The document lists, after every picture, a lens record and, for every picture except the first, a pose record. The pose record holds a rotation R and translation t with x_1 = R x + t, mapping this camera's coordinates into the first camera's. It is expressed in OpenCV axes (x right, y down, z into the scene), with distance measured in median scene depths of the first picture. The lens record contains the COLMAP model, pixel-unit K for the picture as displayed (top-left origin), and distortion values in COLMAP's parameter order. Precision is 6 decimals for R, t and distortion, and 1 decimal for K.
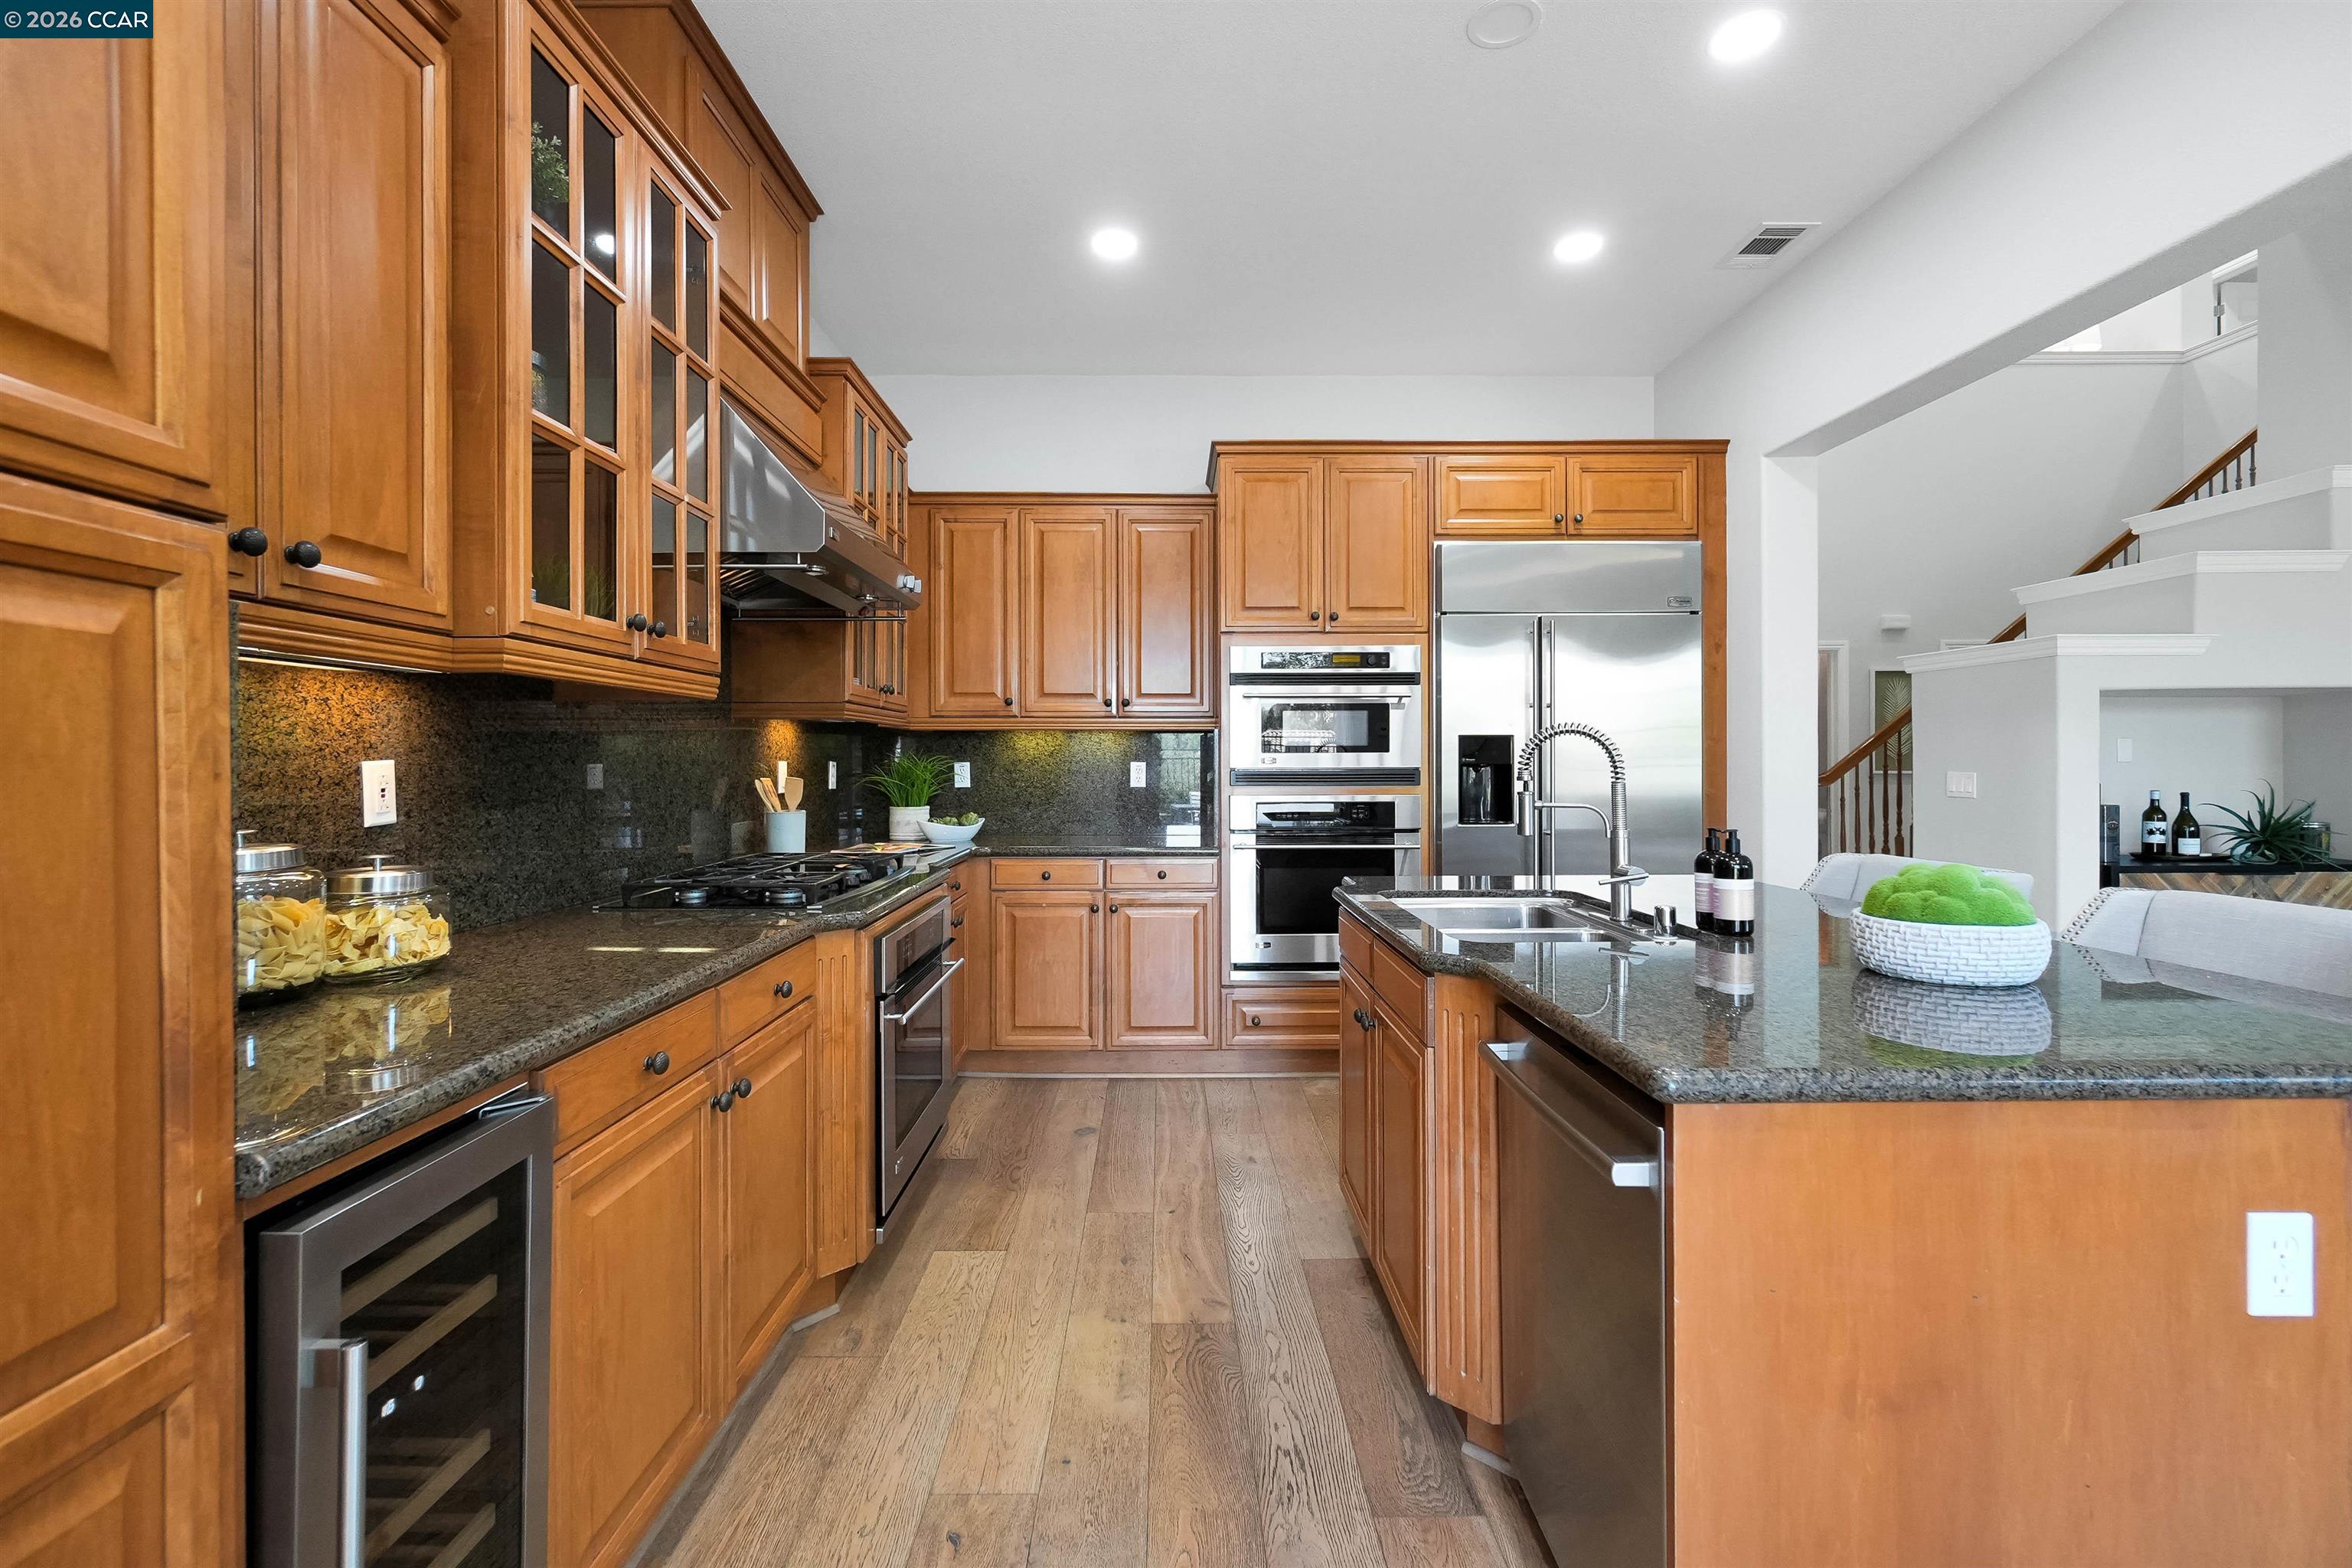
lens RADIAL K [[1010.9, 0, 1173.3], [0, 1010.9, 771.3], [0, 0, 1]] dist [-0.010691, 0.004165]
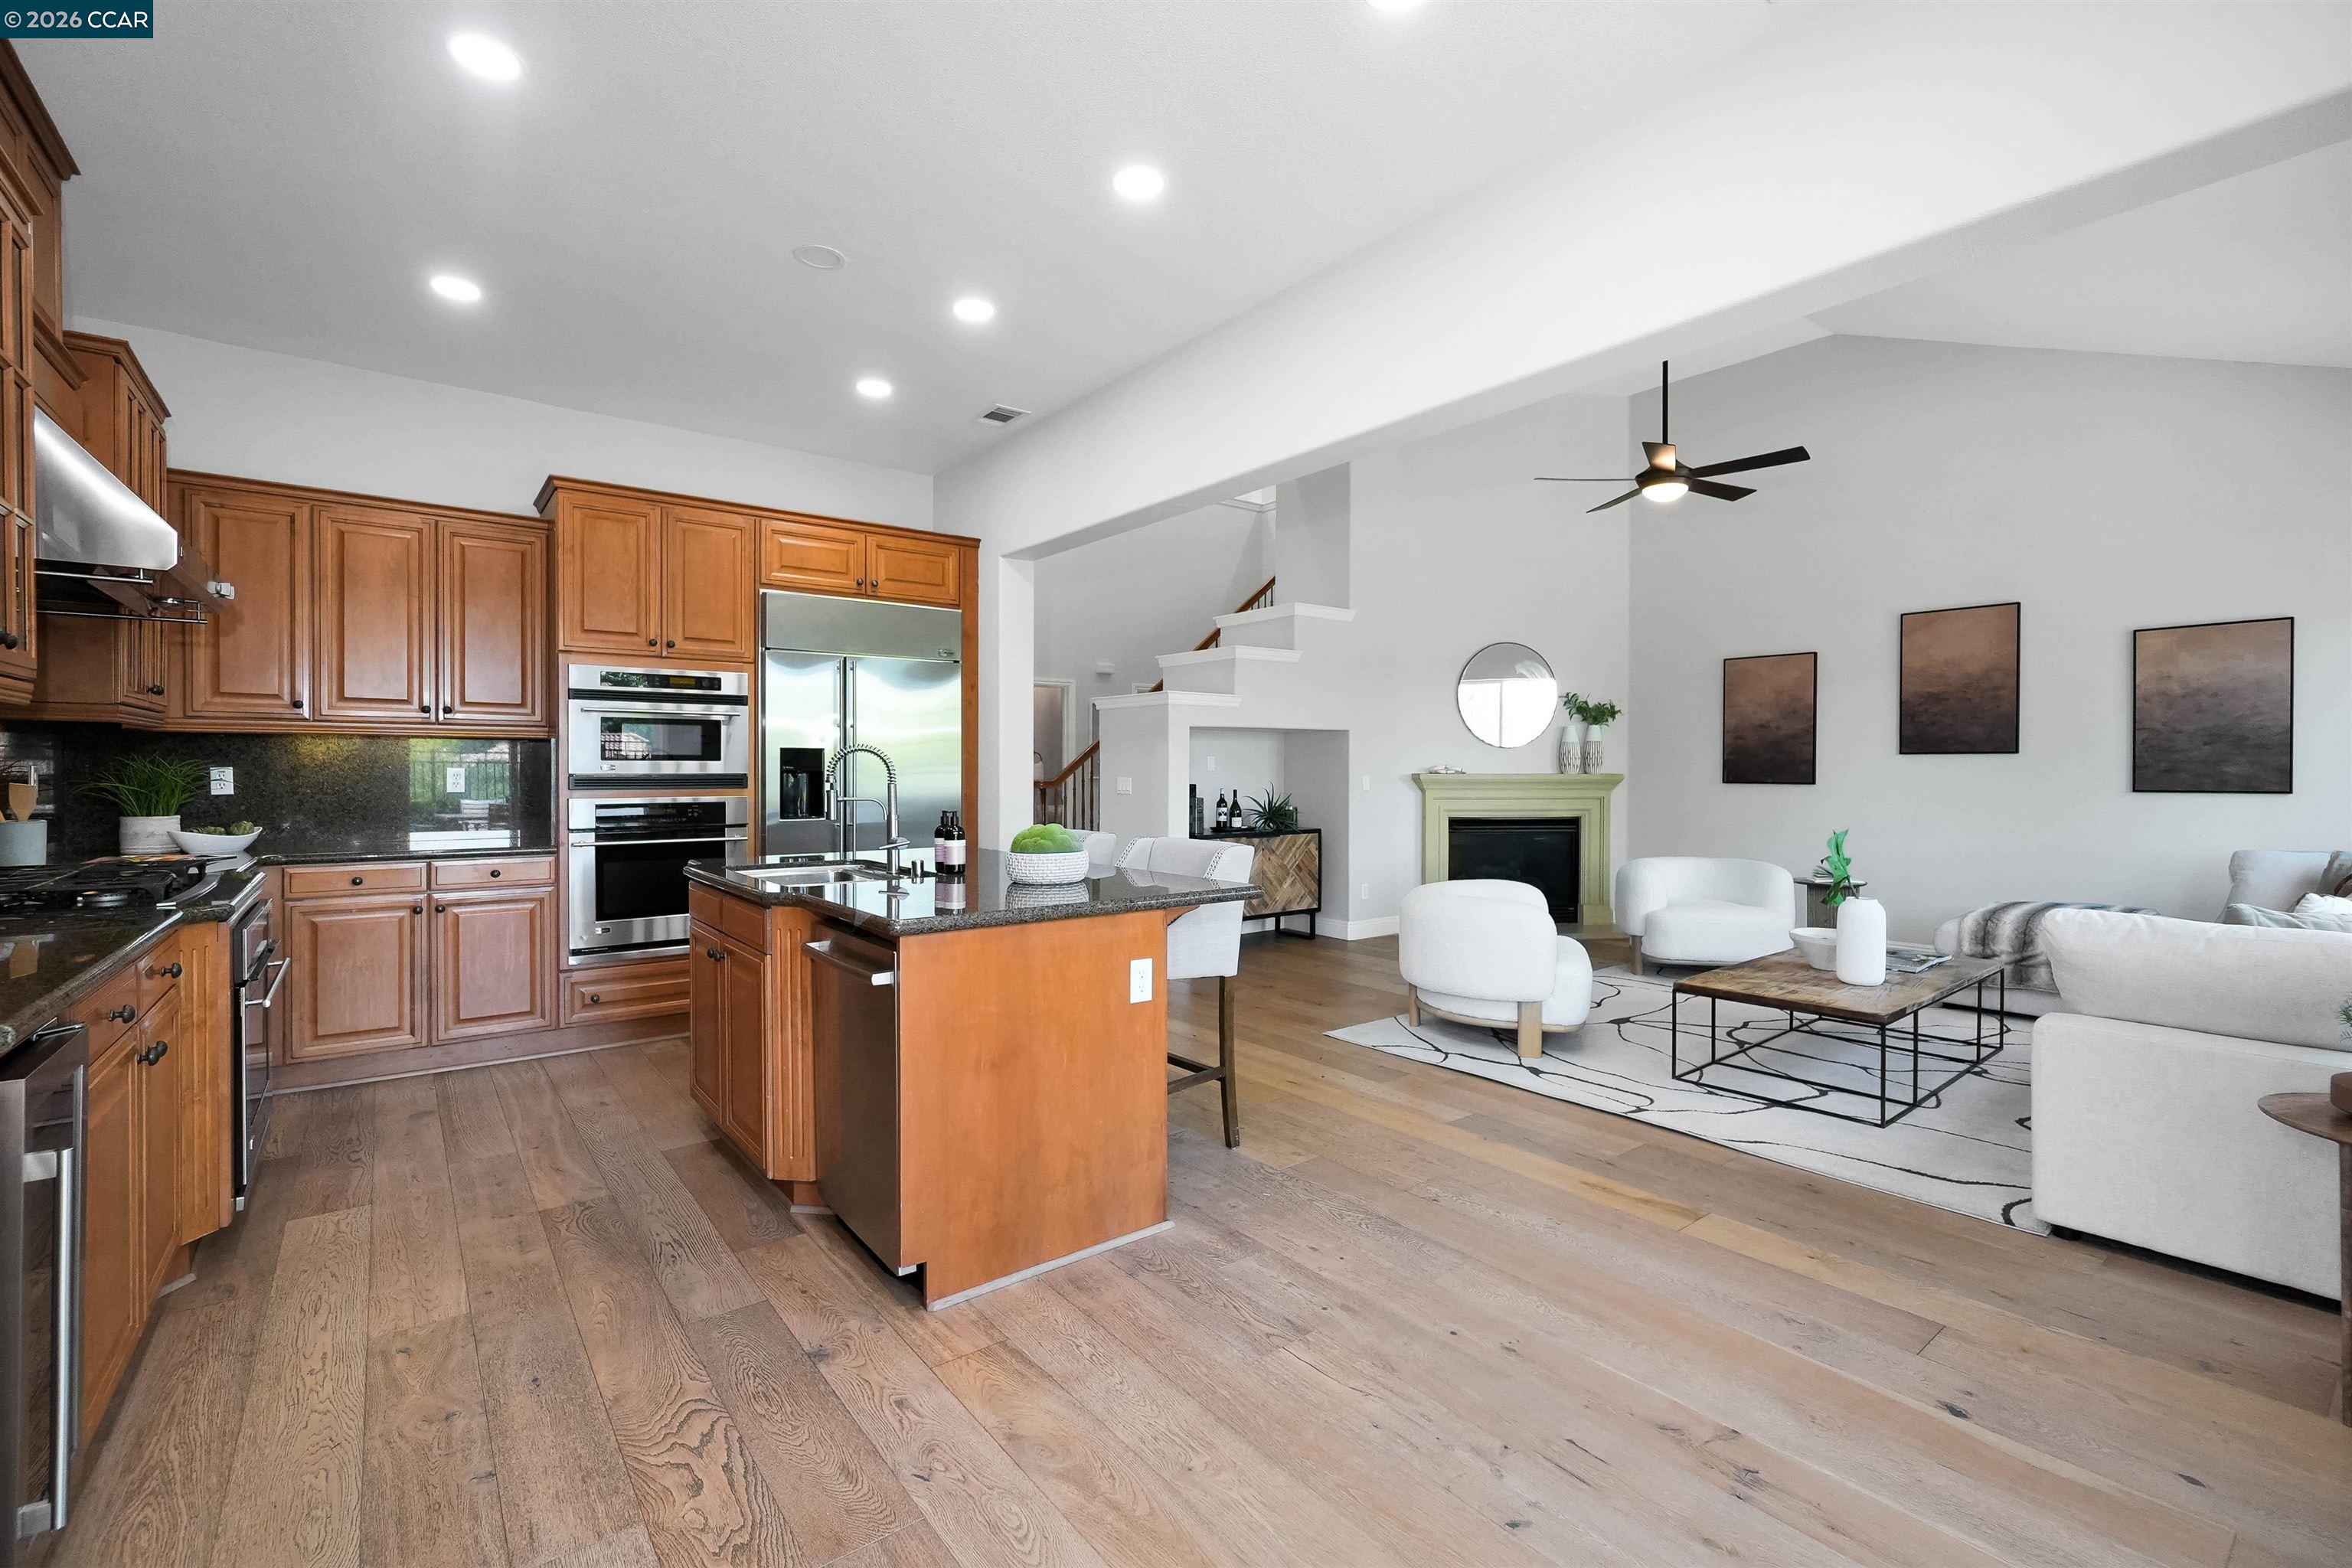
lens RADIAL K [[1010.9, 0, 1173.3], [0, 1010.9, 771.3], [0, 0, 1]] dist [-0.010691, 0.004165]
pose [[0.792407, 0.003174, 0.609985, -0.092089], [0.000459, 0.999983, -0.005800, 0.000695], [-0.609993, 0.004876, 0.792392, -0.280572]]
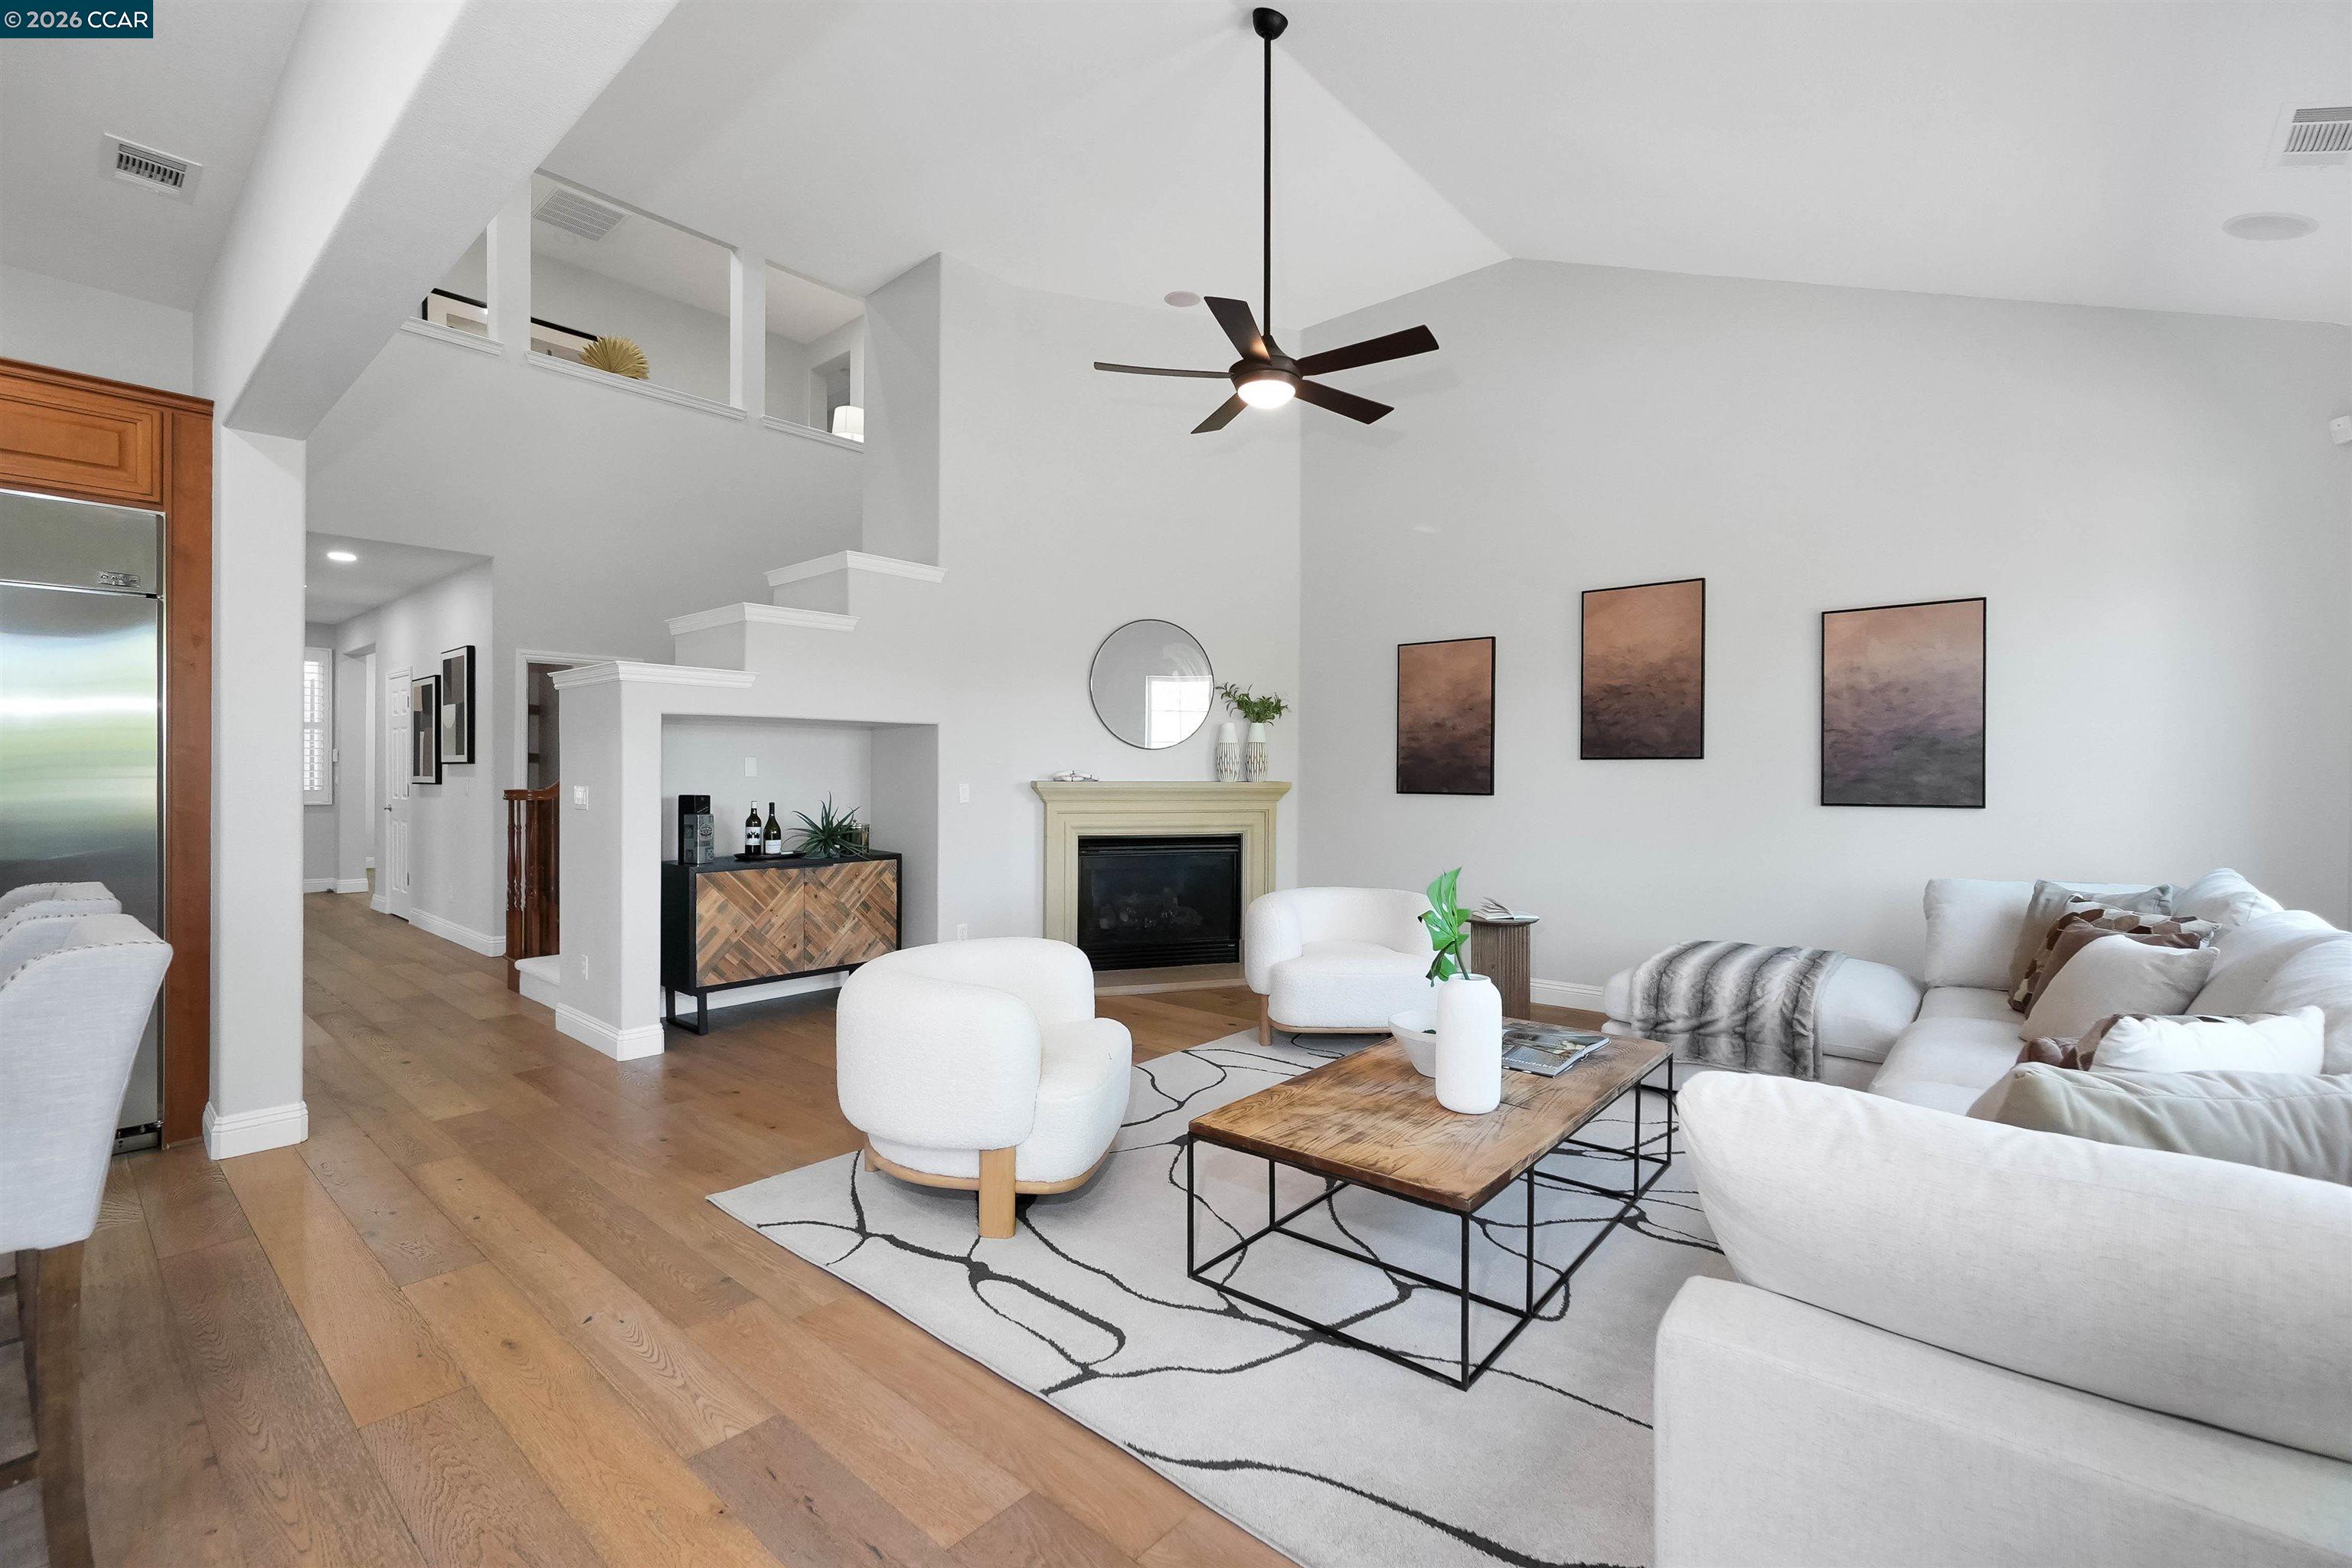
lens RADIAL K [[1010.9, 0, 1173.3], [0, 1010.9, 771.3], [0, 0, 1]] dist [-0.010691, 0.004165]
pose [[0.658437, 0.009905, 0.752571, 0.460652], [-0.001550, 0.999929, -0.011805, -0.003047], [-0.752635, 0.006607, 0.658405, -0.188051]]
